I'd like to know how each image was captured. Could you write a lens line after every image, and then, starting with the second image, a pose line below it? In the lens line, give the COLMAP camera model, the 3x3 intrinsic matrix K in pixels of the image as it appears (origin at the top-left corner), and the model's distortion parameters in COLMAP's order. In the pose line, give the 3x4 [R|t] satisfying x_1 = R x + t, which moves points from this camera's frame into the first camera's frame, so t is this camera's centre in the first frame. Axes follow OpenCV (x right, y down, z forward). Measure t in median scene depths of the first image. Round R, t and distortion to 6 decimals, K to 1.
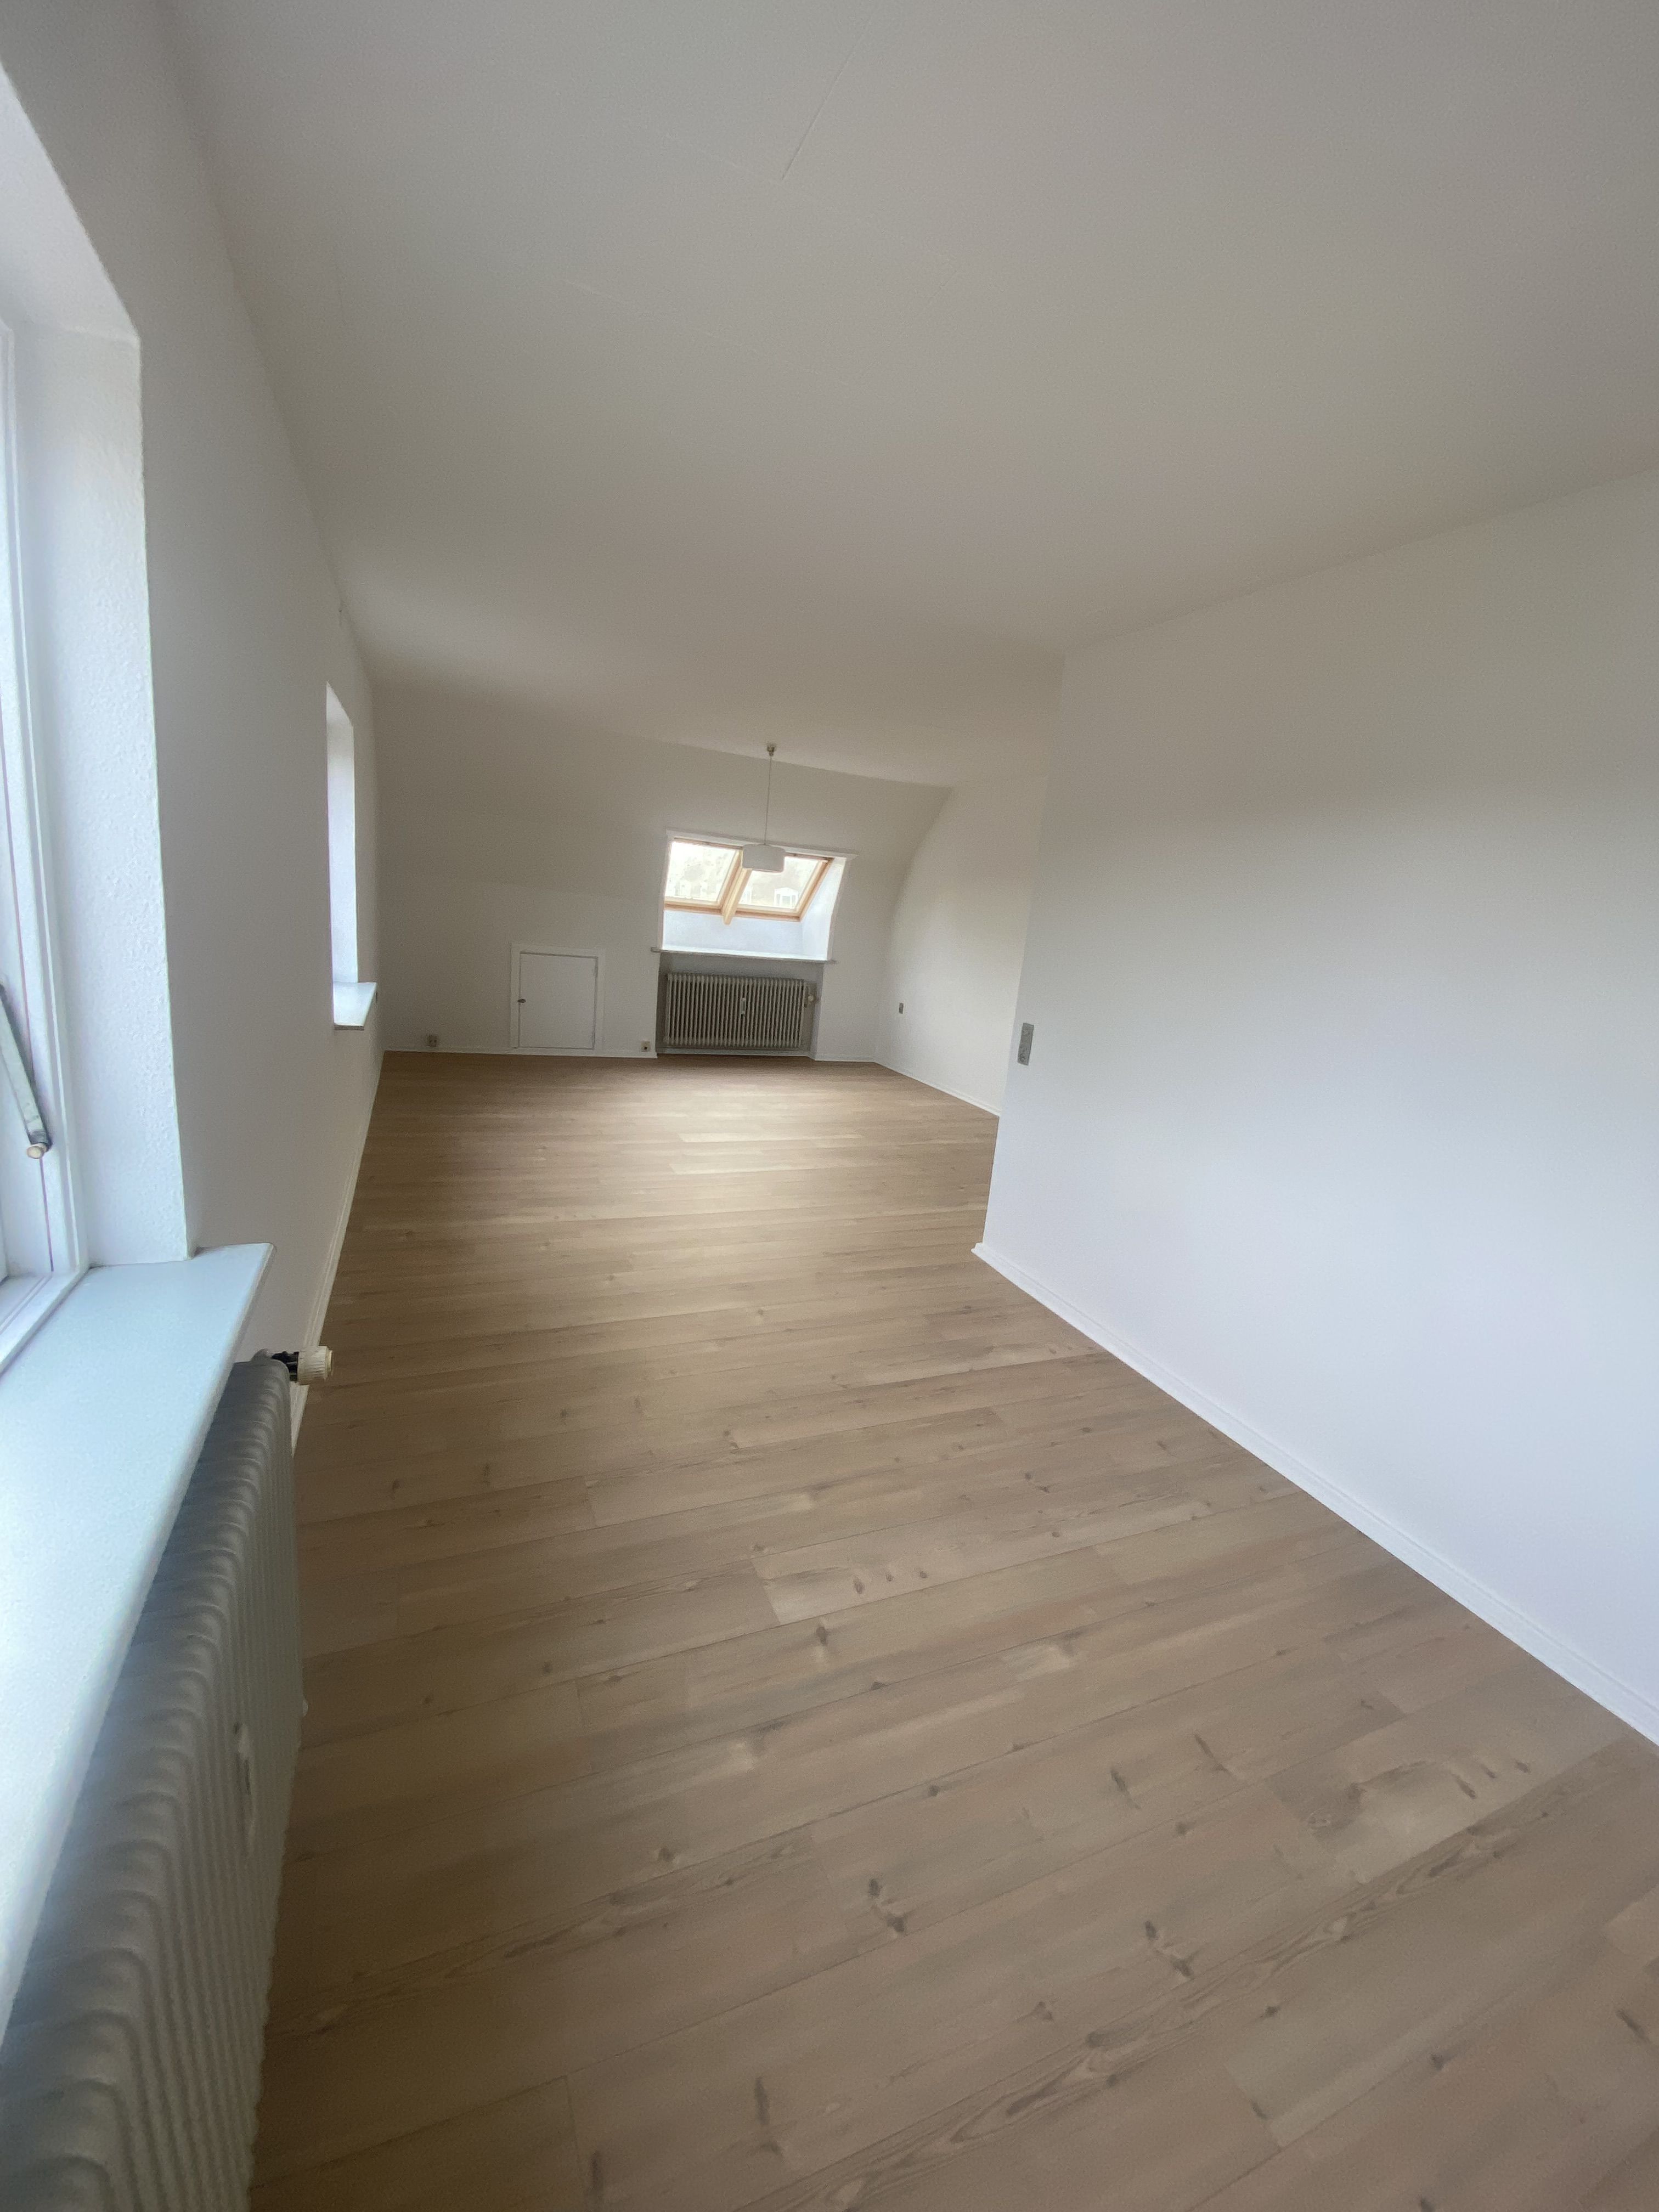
lens RADIAL K [[903.2, 0, 835.4], [0, 903.2, 1091.4], [0, 0, 1]] dist [0.017199, -0.018348]
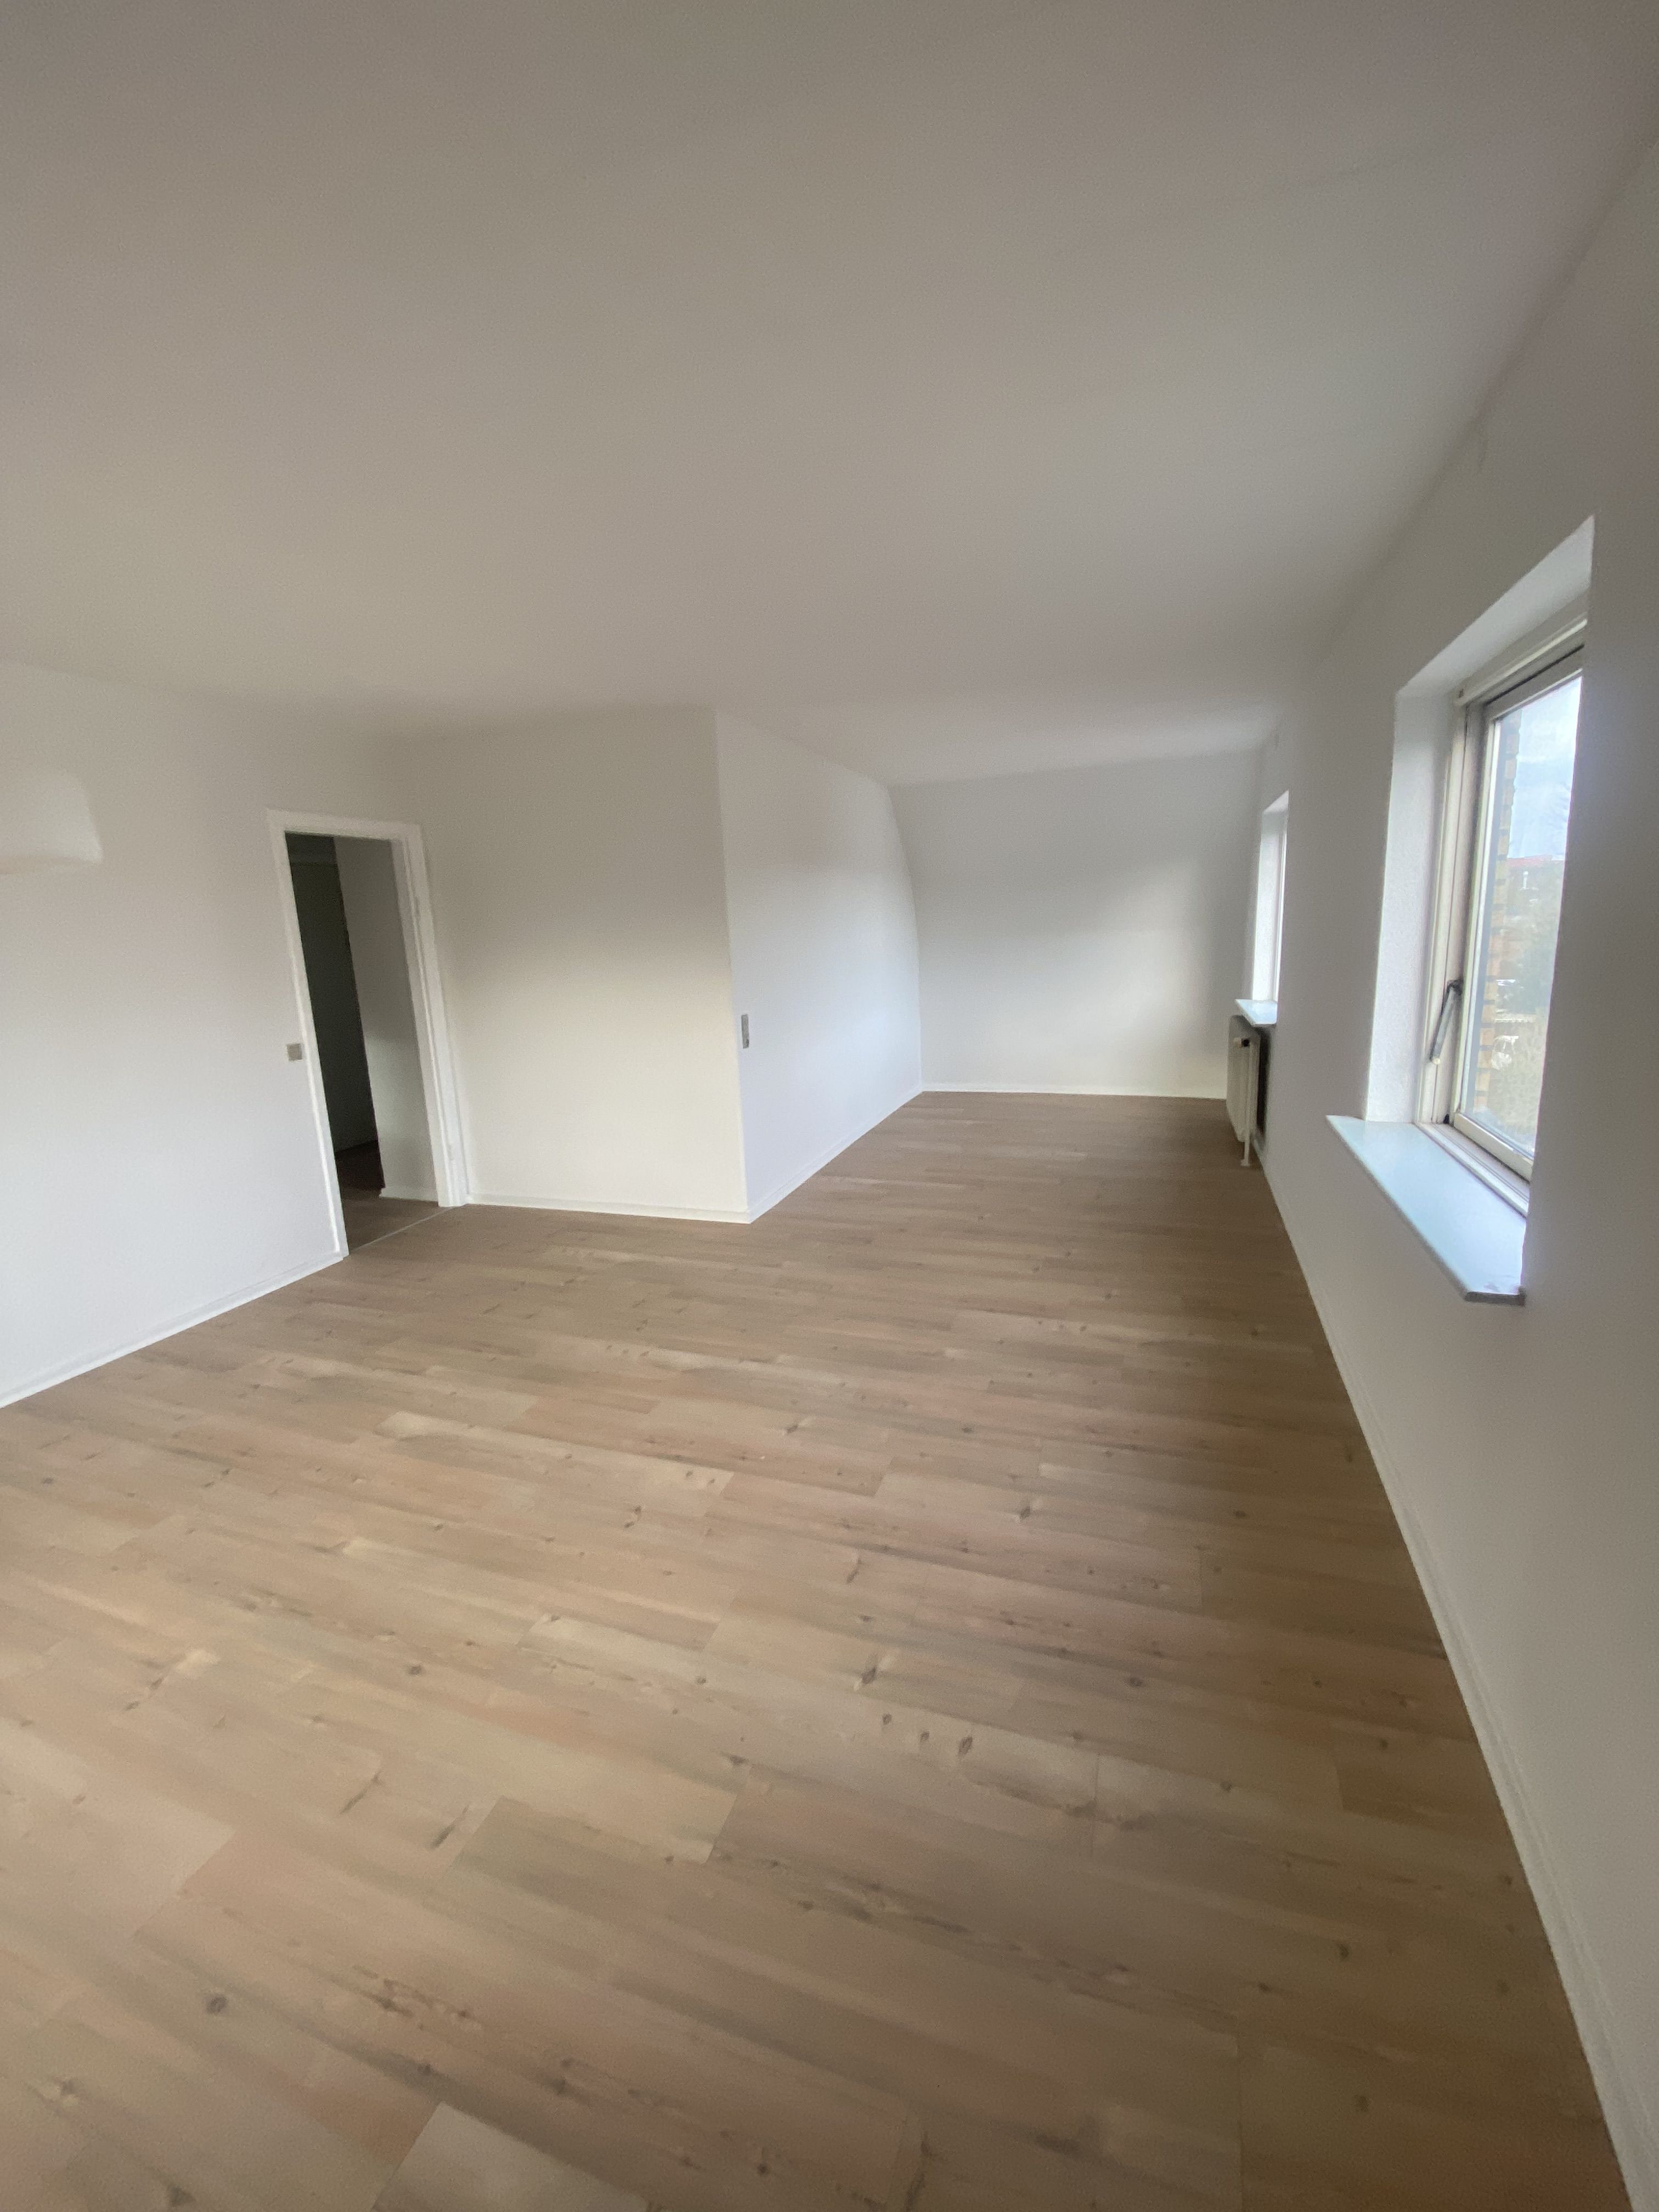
lens RADIAL K [[903.2, 0, 835.4], [0, 903.2, 1091.4], [0, 0, 1]] dist [0.017199, -0.018348]
pose [[-0.732647, -0.188375, 0.654021, -0.331213], [0.114869, 0.912927, 0.391625, -0.211173], [-0.670846, 0.362049, -0.647215, 0.827640]]
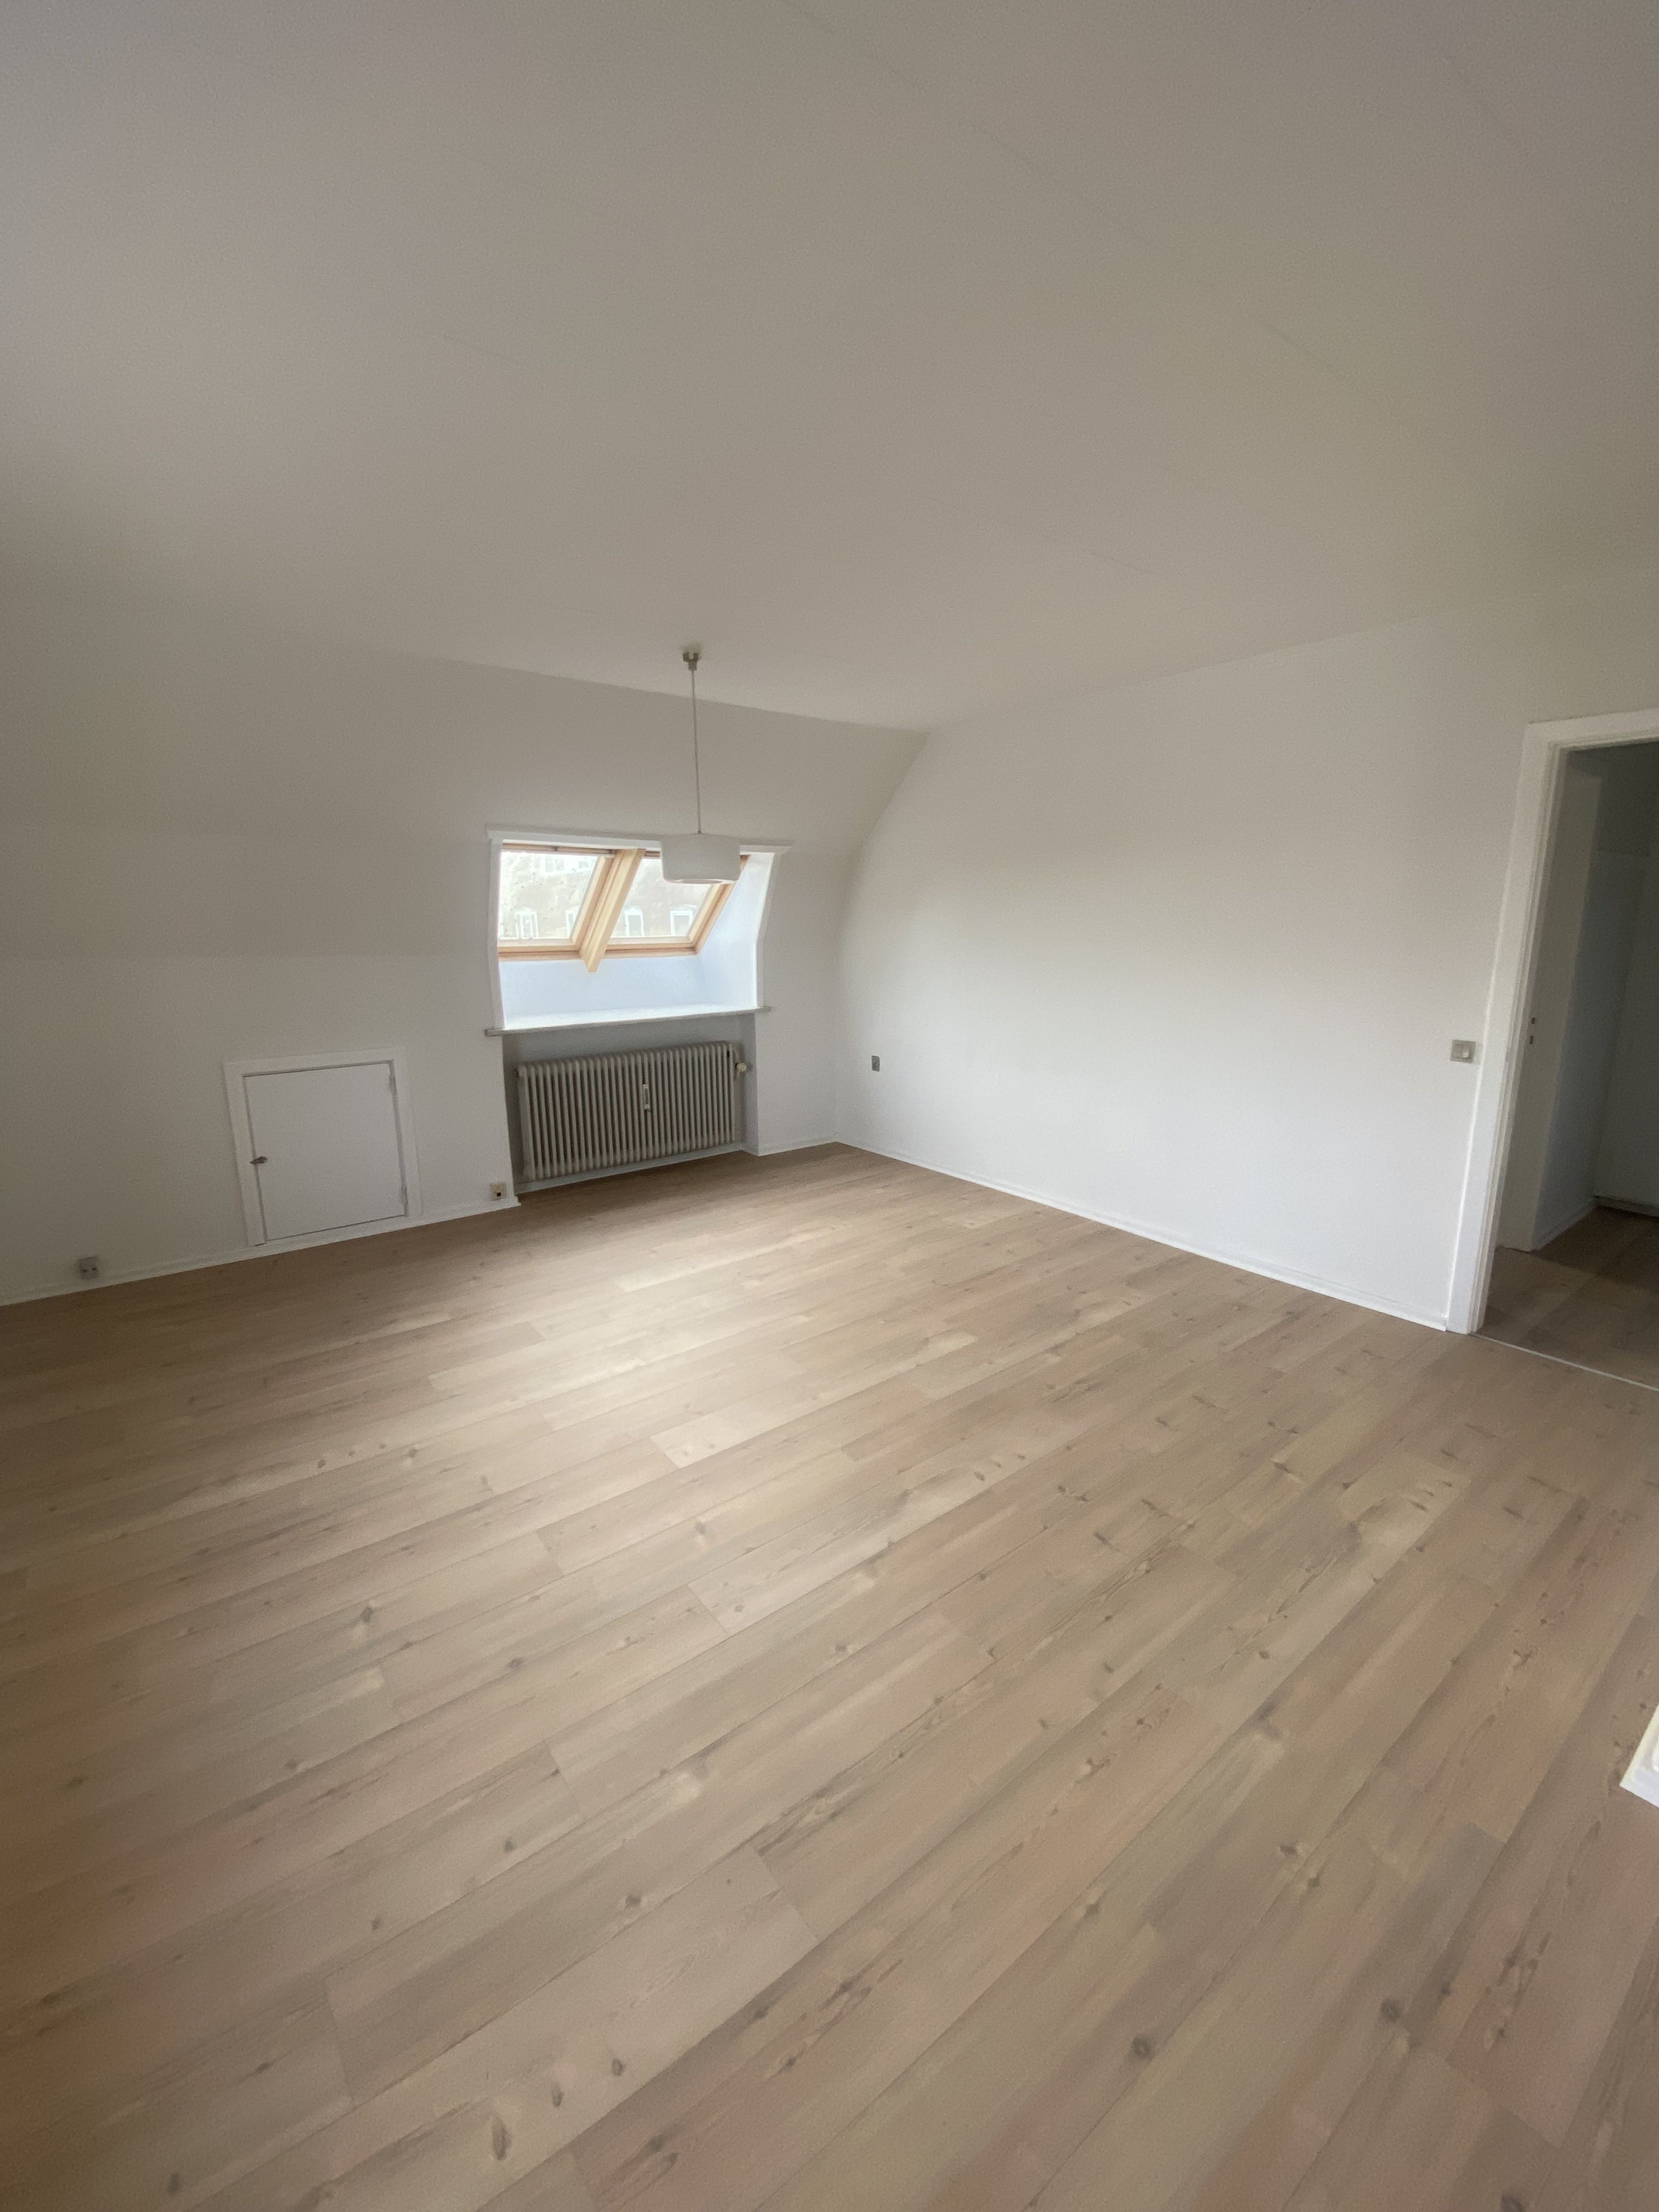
lens RADIAL K [[903.2, 0, 835.4], [0, 903.2, 1091.4], [0, 0, 1]] dist [0.017199, -0.018348]
pose [[0.965483, -0.147907, 0.214398, -0.111864], [0.147404, 0.988905, 0.018426, -0.093164], [-0.214744, 0.013813, 0.976573, 0.357792]]
